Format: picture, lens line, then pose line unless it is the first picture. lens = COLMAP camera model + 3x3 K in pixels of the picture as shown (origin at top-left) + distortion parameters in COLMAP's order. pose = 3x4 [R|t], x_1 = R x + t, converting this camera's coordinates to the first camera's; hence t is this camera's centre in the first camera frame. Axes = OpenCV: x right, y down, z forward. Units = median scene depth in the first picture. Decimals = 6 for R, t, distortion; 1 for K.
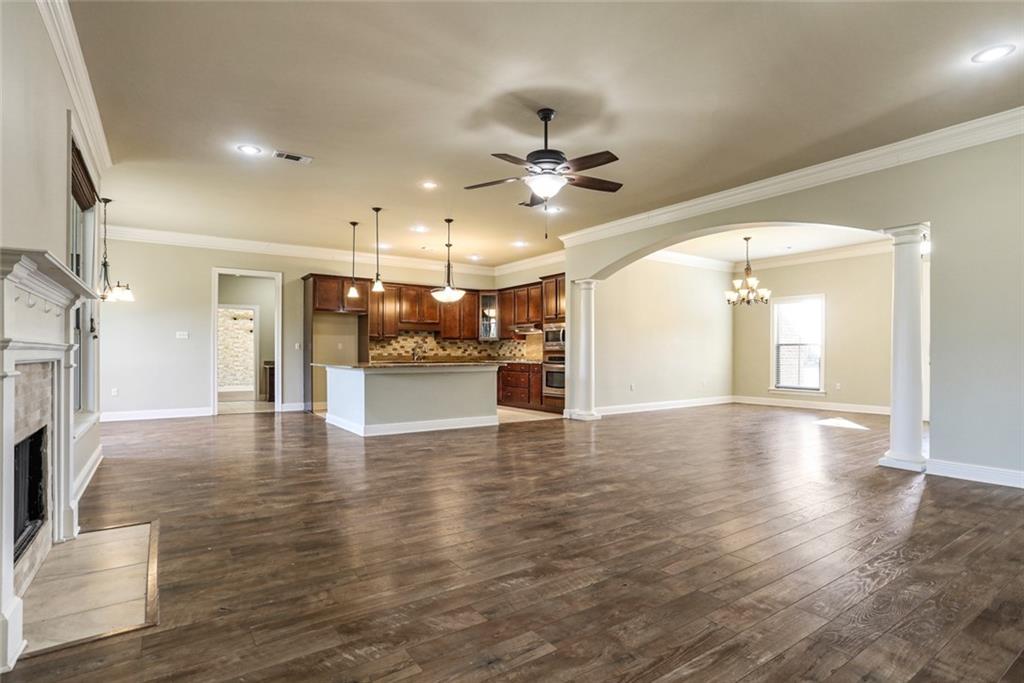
lens RADIAL K [[512.1, 0, 515.7], [0, 512.1, 344.6], [0, 0, 1]] dist [-0.036827, 0.016965]
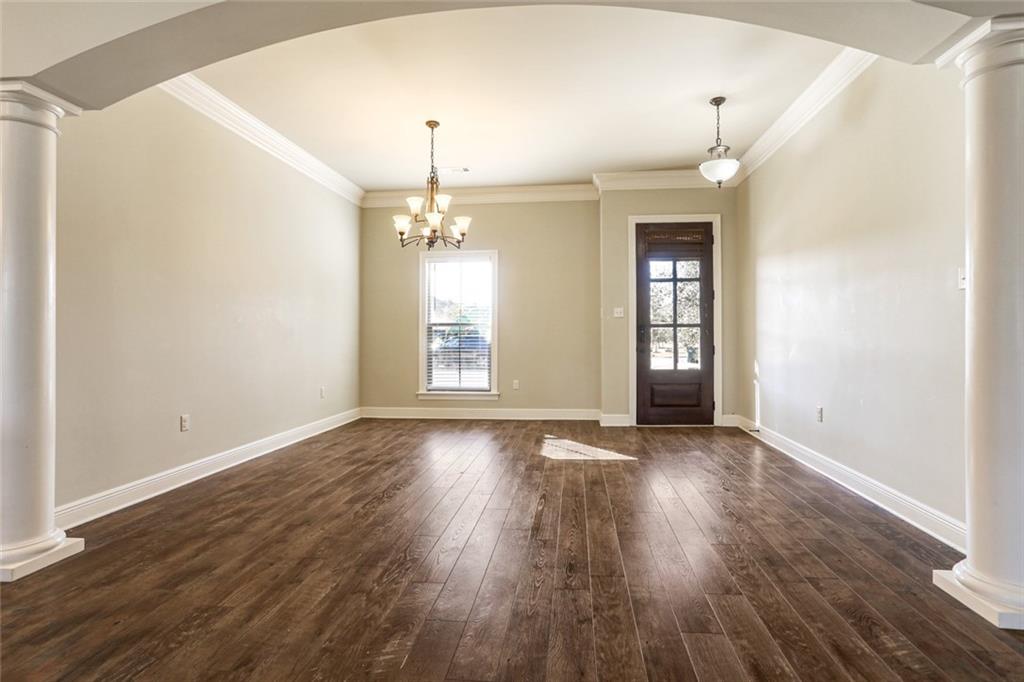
lens RADIAL K [[512.1, 0, 515.8], [0, 512.1, 330.8], [0, 0, 1]] dist [-0.036827, 0.016965]
pose [[0.641376, 0.003653, 0.767218, 0.082900], [-0.002937, 0.999993, -0.002306, 0.008871], [-0.767221, -0.000775, 0.641382, 0.497573]]
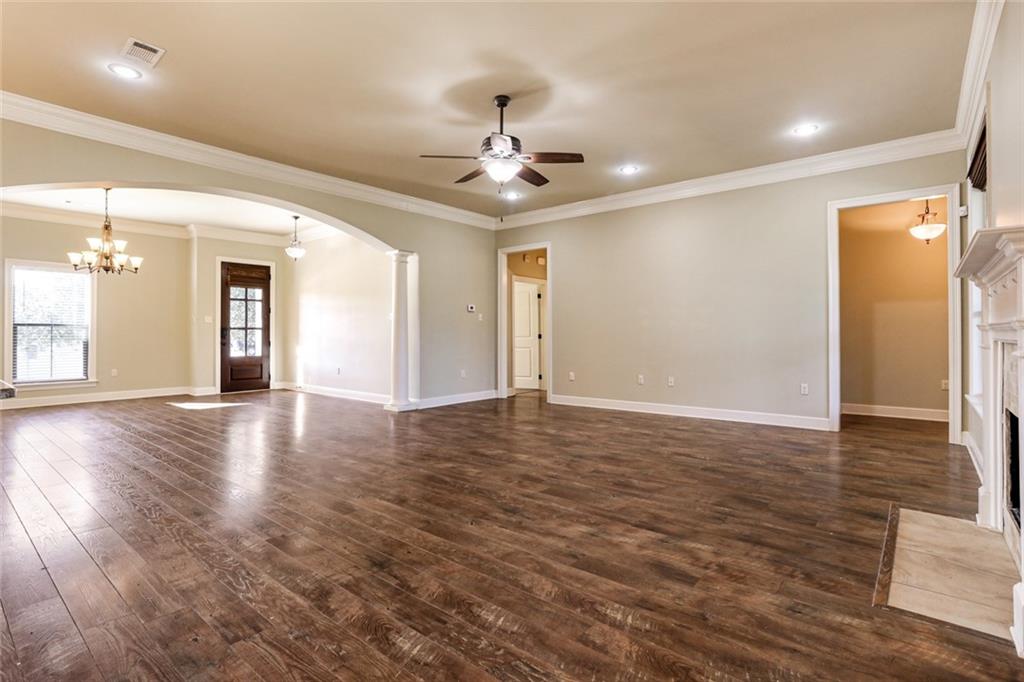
lens RADIAL K [[512.1, 0, 517.8], [0, 512.1, 336.0], [0, 0, 1]] dist [-0.036827, 0.016965]
pose [[-0.275282, -0.006067, 0.961344, -0.378596], [-0.009829, 0.999946, 0.003496, 0.006391], [-0.961313, -0.008487, -0.275326, 0.510733]]
